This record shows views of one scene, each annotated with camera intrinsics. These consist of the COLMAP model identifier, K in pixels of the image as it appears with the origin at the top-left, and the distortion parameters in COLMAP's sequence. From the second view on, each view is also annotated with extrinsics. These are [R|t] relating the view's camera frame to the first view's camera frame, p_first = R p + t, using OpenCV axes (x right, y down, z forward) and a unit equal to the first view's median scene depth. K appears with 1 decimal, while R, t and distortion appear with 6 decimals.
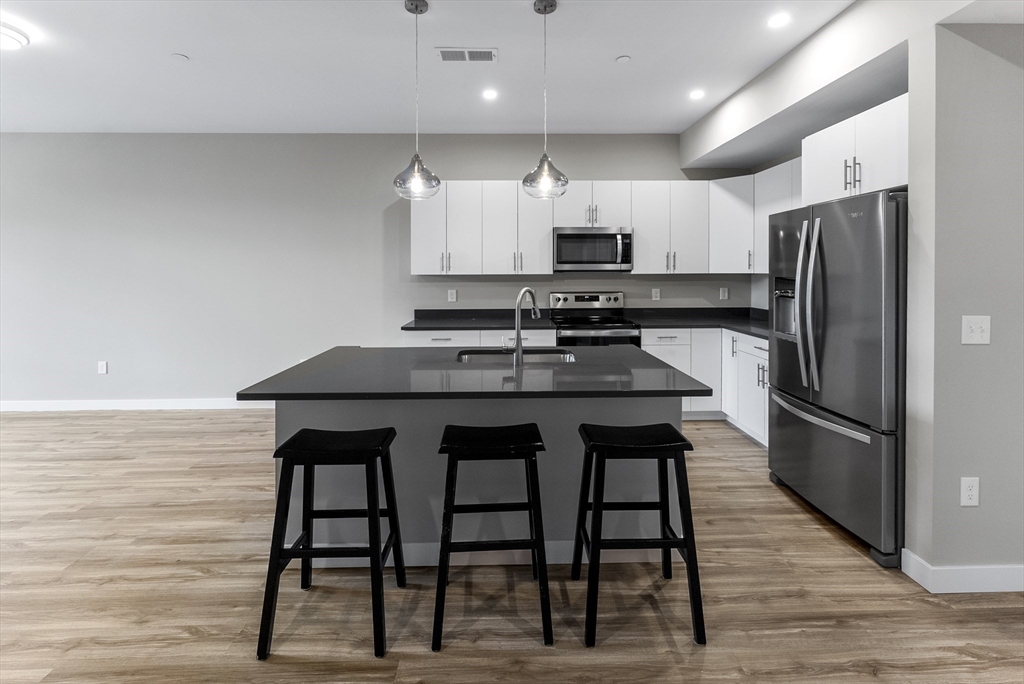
lens RADIAL K [[441.6, 0, 513.2], [0, 441.6, 273.8], [0, 0, 1]] dist [0.001024, -0.000272]
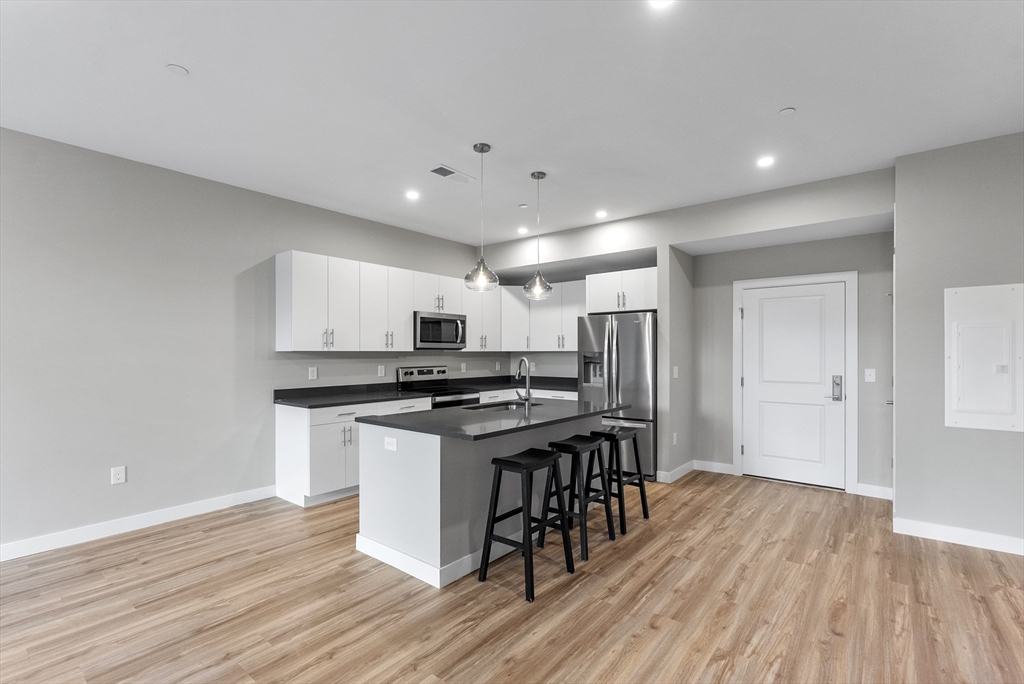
lens RADIAL K [[466.6, 0, 514.4], [0, 466.6, 352.7], [0, 0, 1]] dist [-0.000396, -0.000071]
pose [[0.645692, 0.002721, 0.763593, -0.941504], [0.003999, 0.999968, -0.006945, 0.020101], [-0.763588, 0.007538, 0.645660, 0.007862]]
